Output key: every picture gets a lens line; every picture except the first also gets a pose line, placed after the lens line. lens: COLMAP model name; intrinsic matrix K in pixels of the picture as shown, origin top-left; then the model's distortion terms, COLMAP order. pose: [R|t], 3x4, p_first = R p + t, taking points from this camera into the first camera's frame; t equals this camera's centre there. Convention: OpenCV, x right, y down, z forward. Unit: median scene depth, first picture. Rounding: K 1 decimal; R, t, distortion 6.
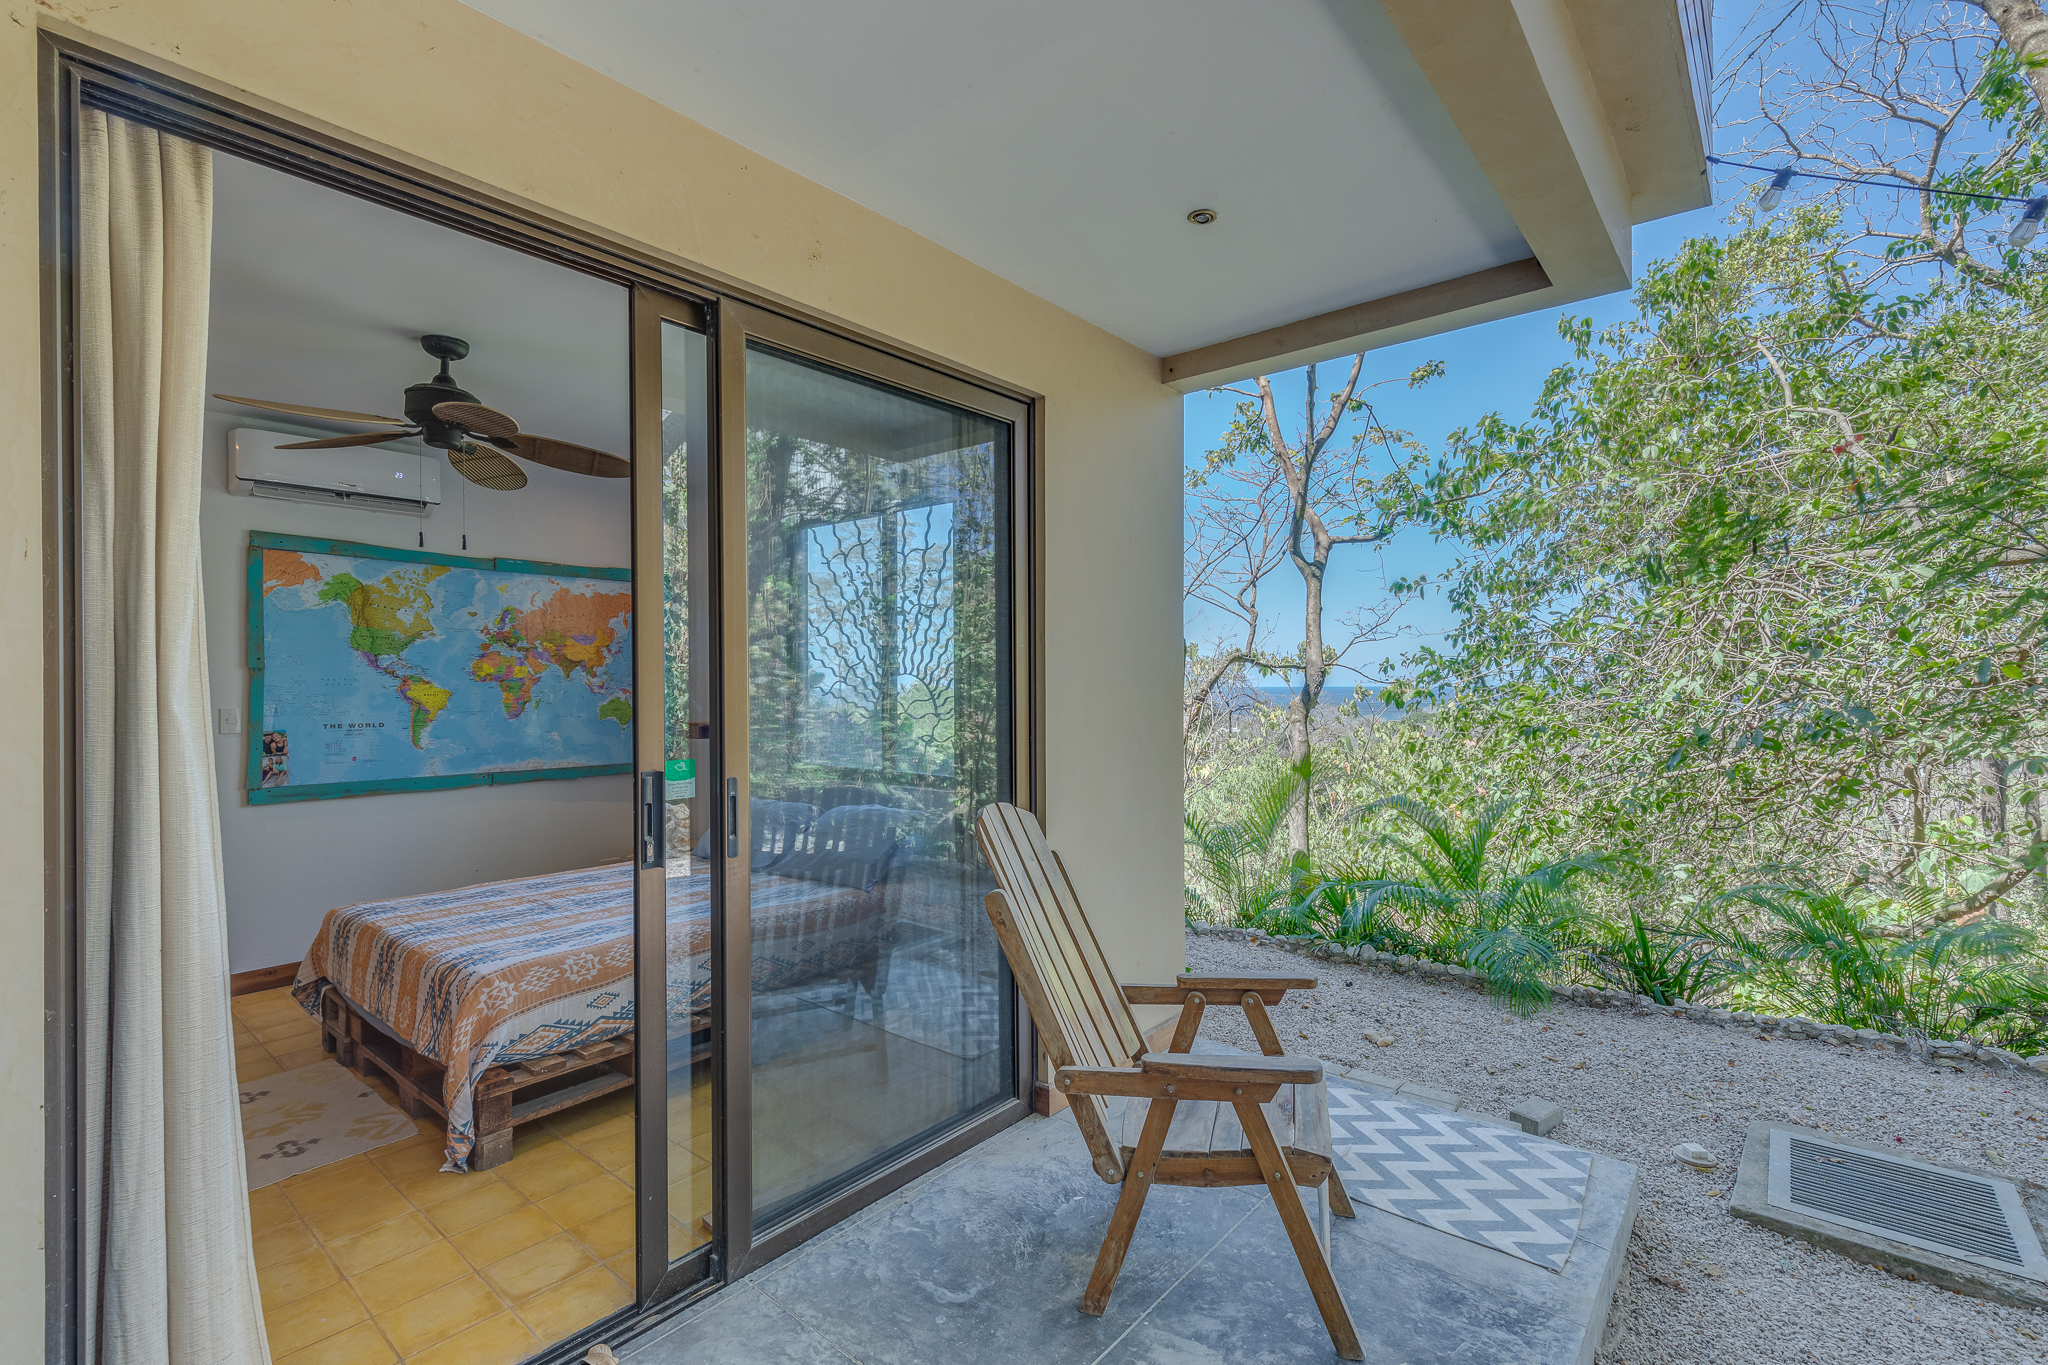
lens RADIAL K [[911.2, 0, 1031.1], [0, 911.2, 684.9], [0, 0, 1]] dist [0.001173, -0.000083]
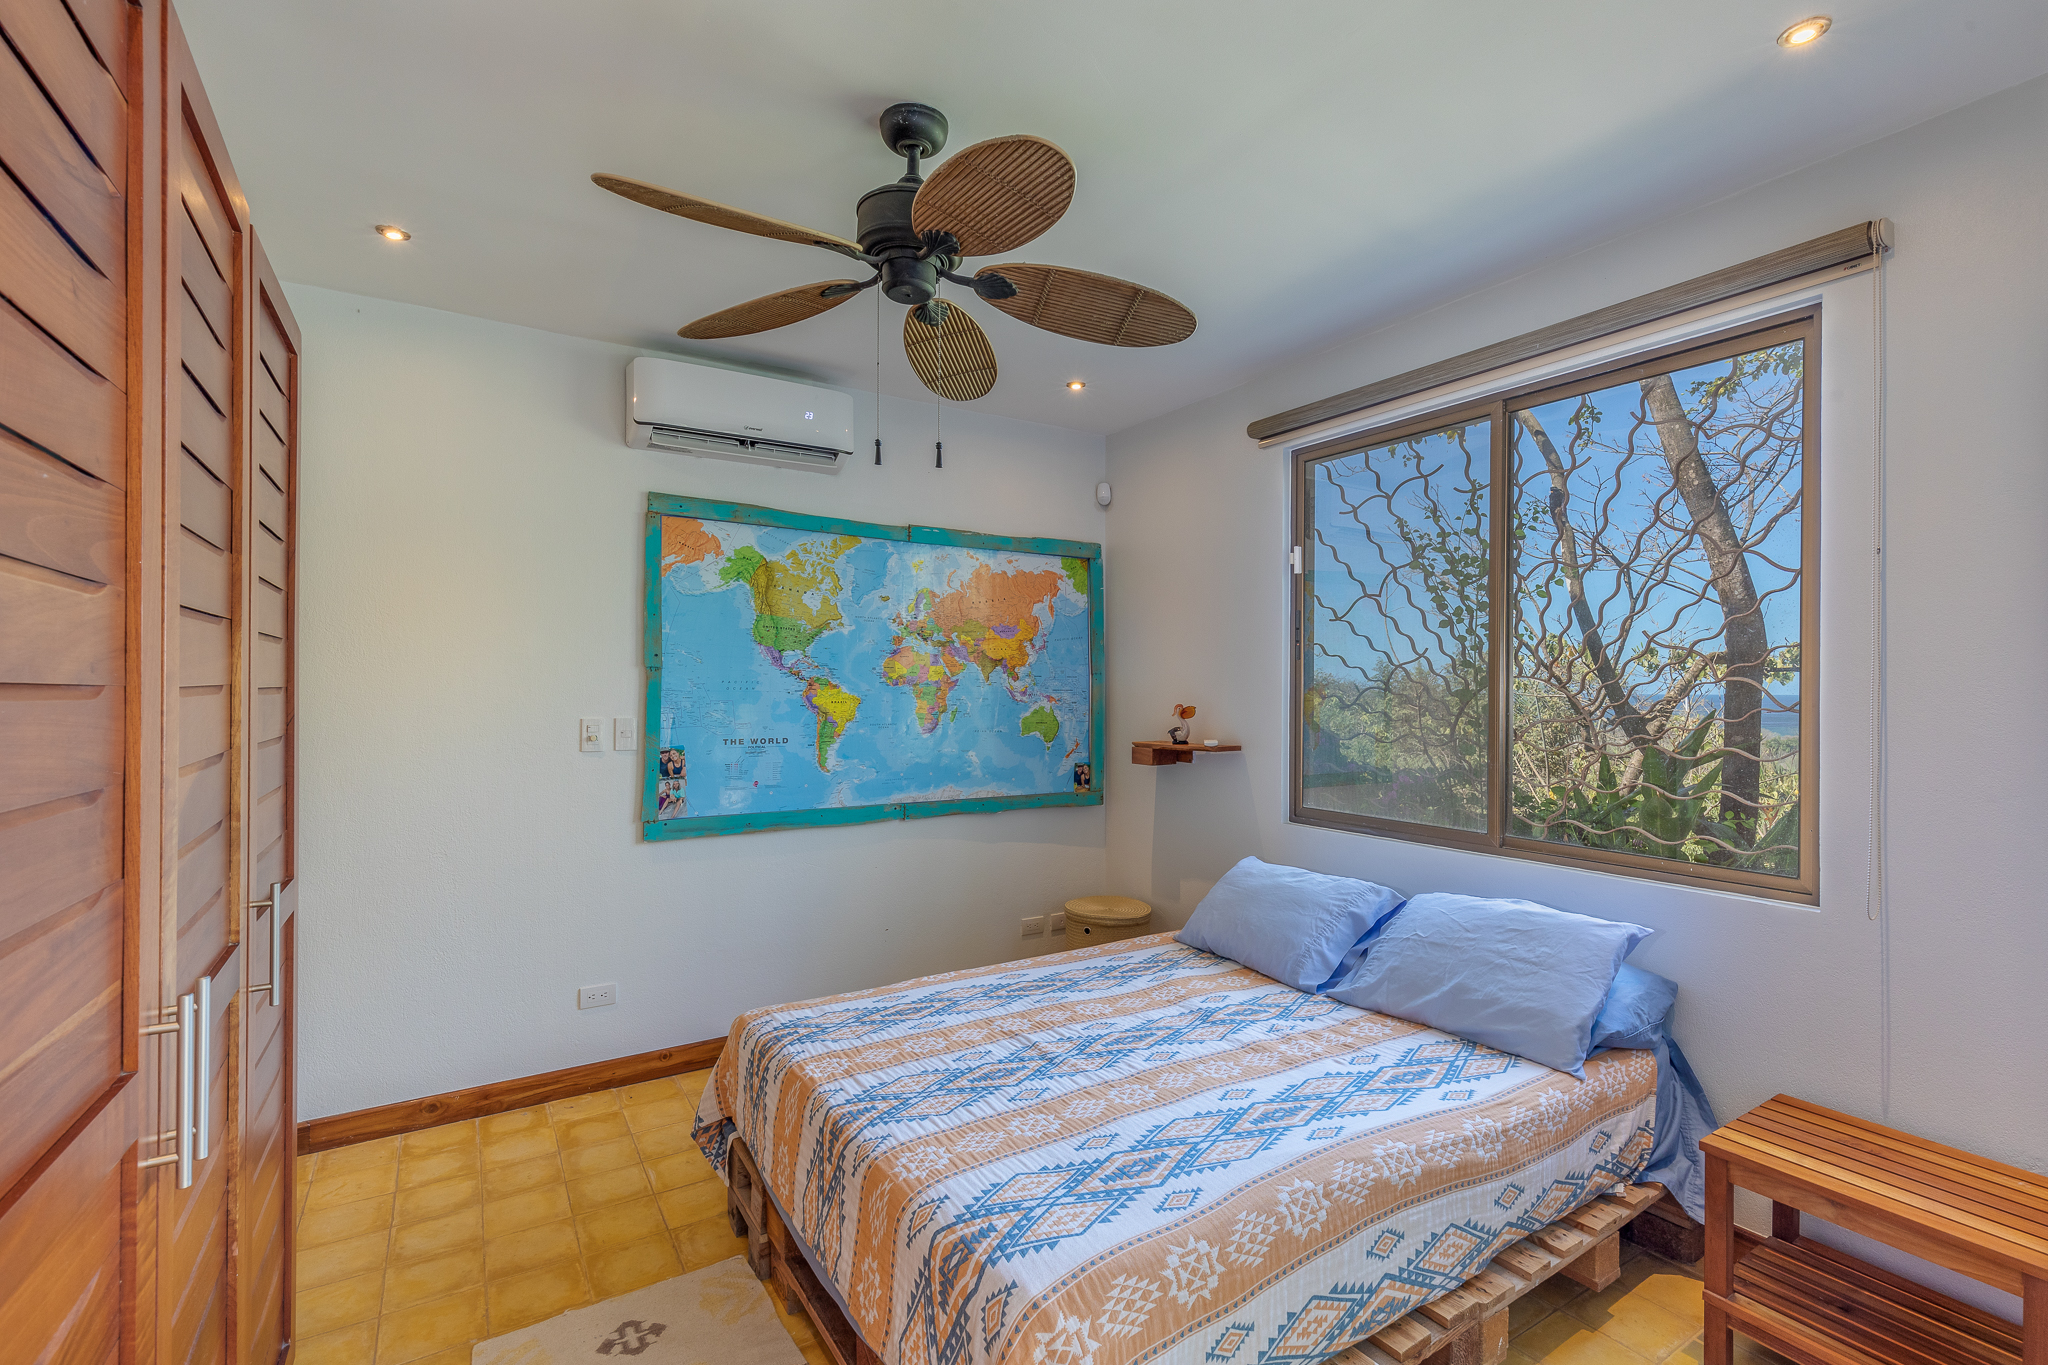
lens RADIAL K [[911.2, 0, 1031.1], [0, 911.2, 684.9], [0, 0, 1]] dist [0.001173, -0.000083]
pose [[0.951302, 0.005162, -0.308218, -0.273584], [-0.006752, 0.999969, -0.004091, -0.001871], [0.308187, 0.005973, 0.951307, 0.324384]]
